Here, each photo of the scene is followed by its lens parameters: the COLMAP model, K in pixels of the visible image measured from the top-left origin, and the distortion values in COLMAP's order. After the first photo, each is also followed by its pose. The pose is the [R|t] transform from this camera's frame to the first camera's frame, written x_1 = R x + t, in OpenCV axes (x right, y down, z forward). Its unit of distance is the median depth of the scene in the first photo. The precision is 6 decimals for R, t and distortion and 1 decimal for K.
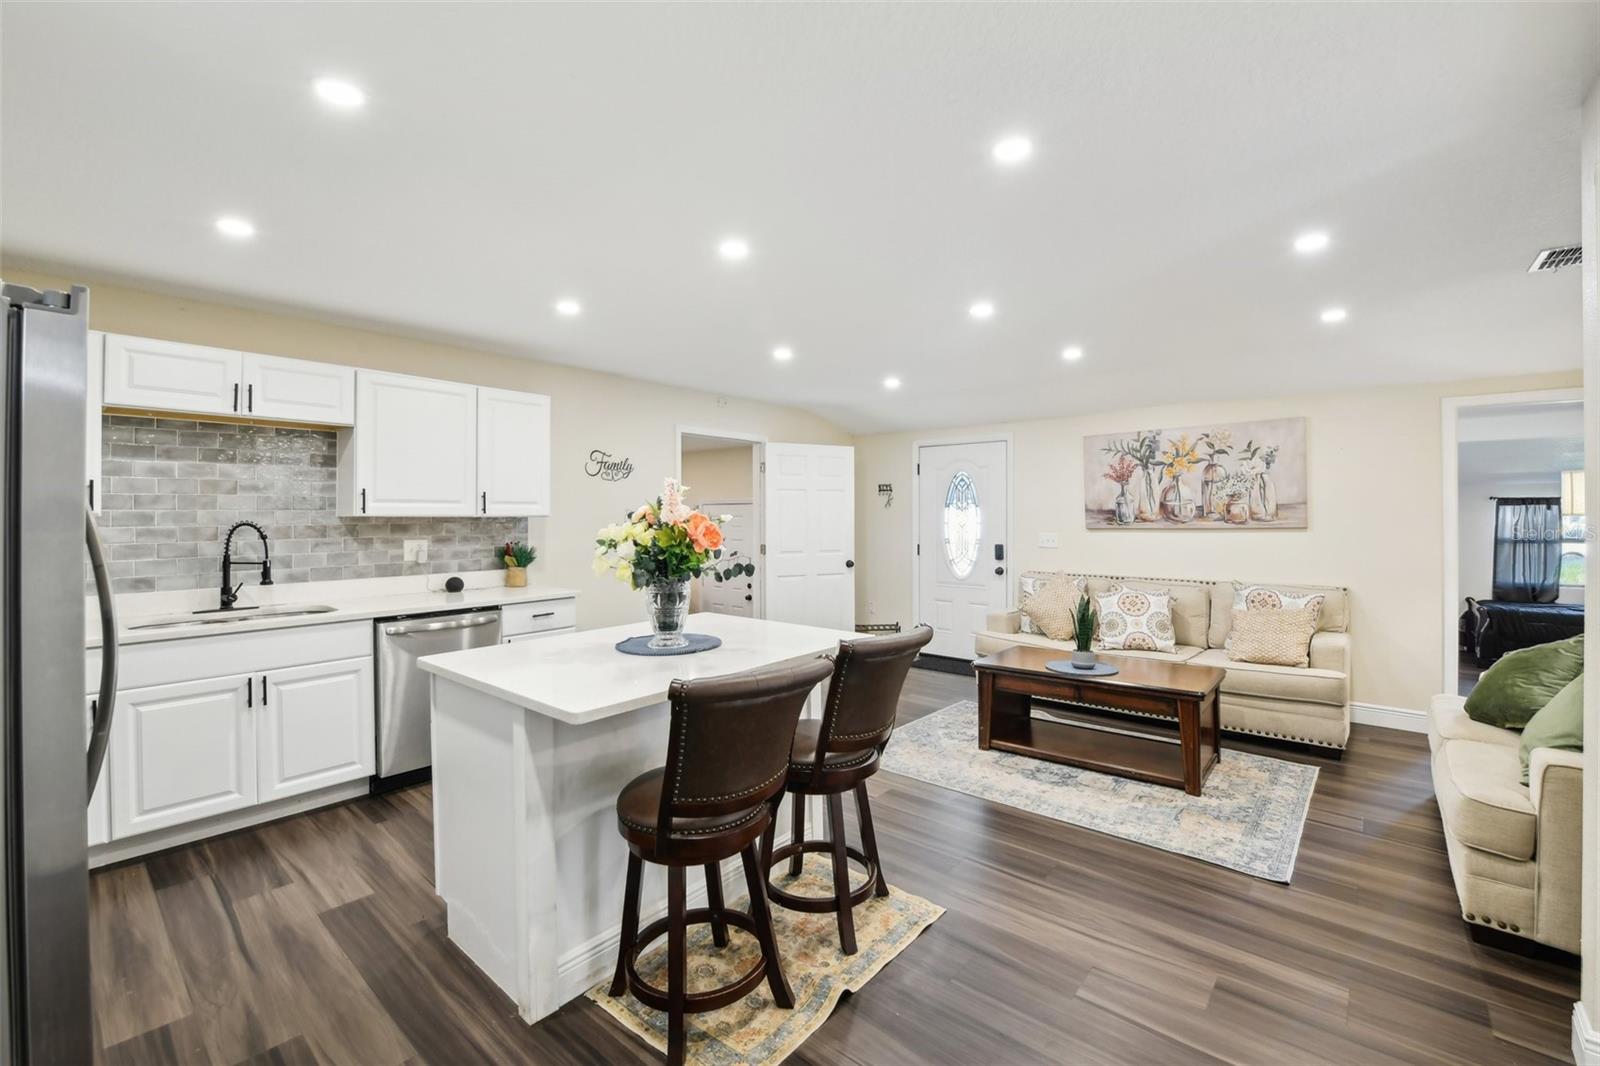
lens RADIAL K [[671.1, 0, 793.4], [0, 671.1, 513.2], [0, 0, 1]] dist [-0.026848, -0.000572]
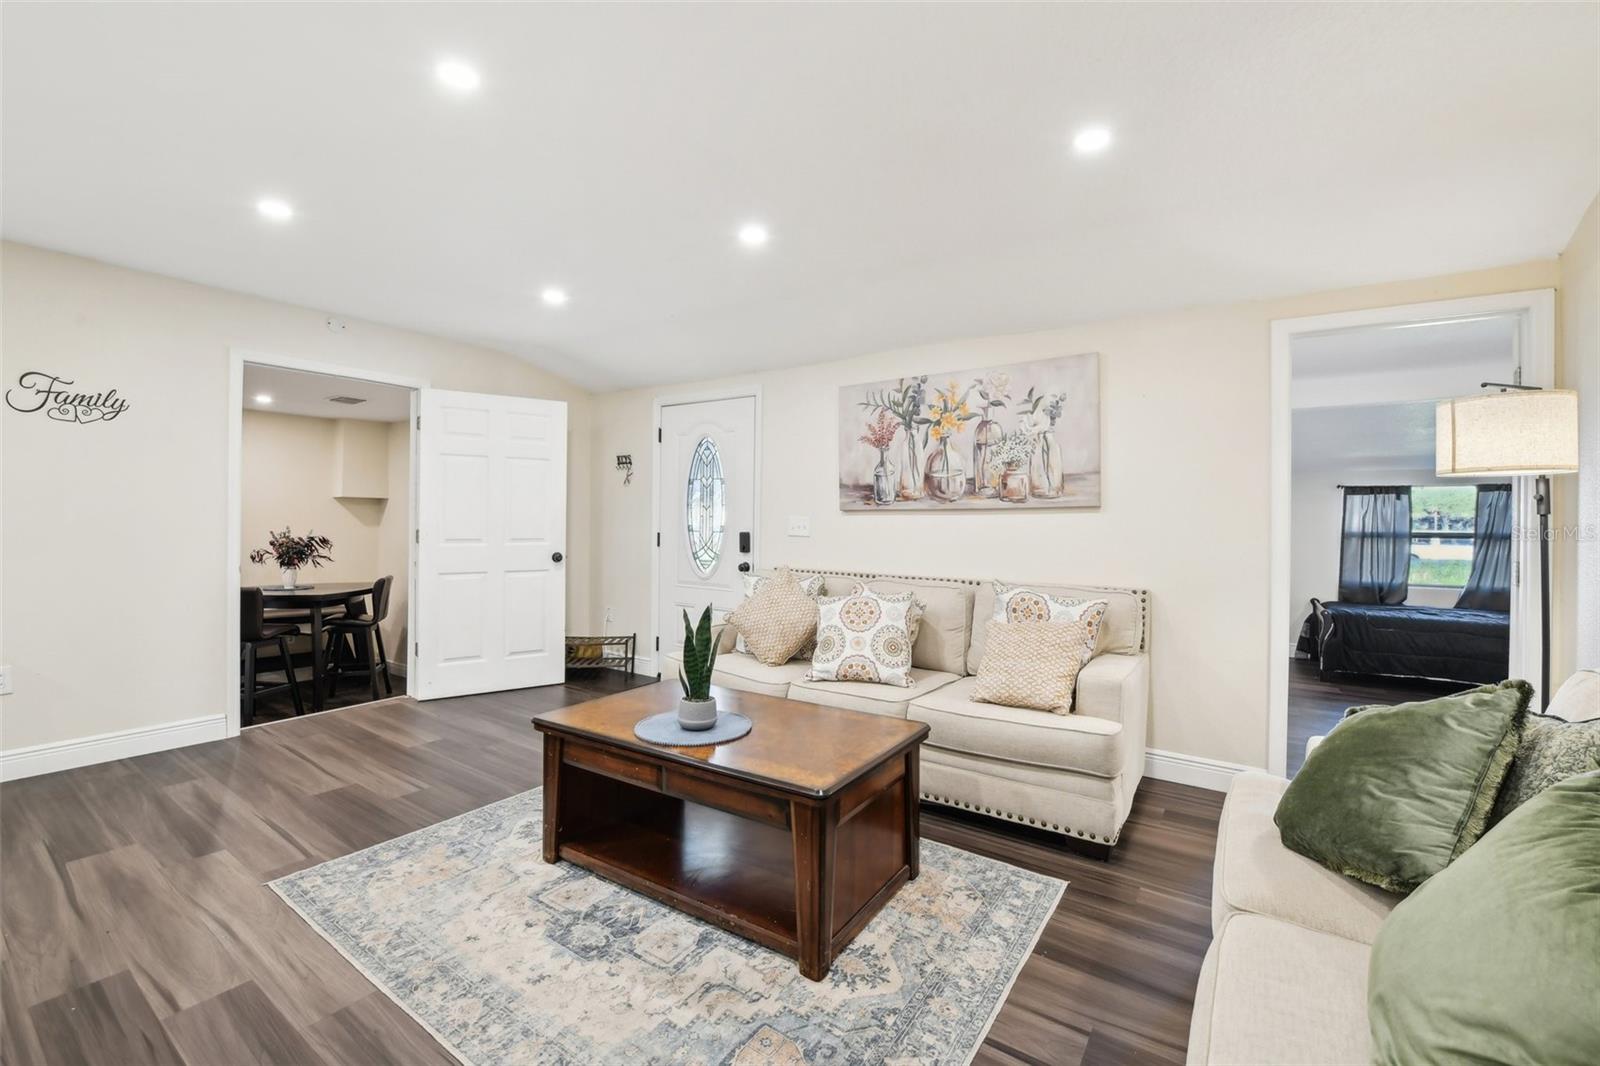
lens RADIAL K [[652.2, 0, 807.2], [0, 652.2, 521.0], [0, 0, 1]] dist [-0.018733, -0.000339]
pose [[0.991857, 0.009083, 0.127033, 0.350388], [-0.010459, 0.999894, 0.010174, 0.031800], [-0.126927, -0.011420, 0.991846, 0.317185]]
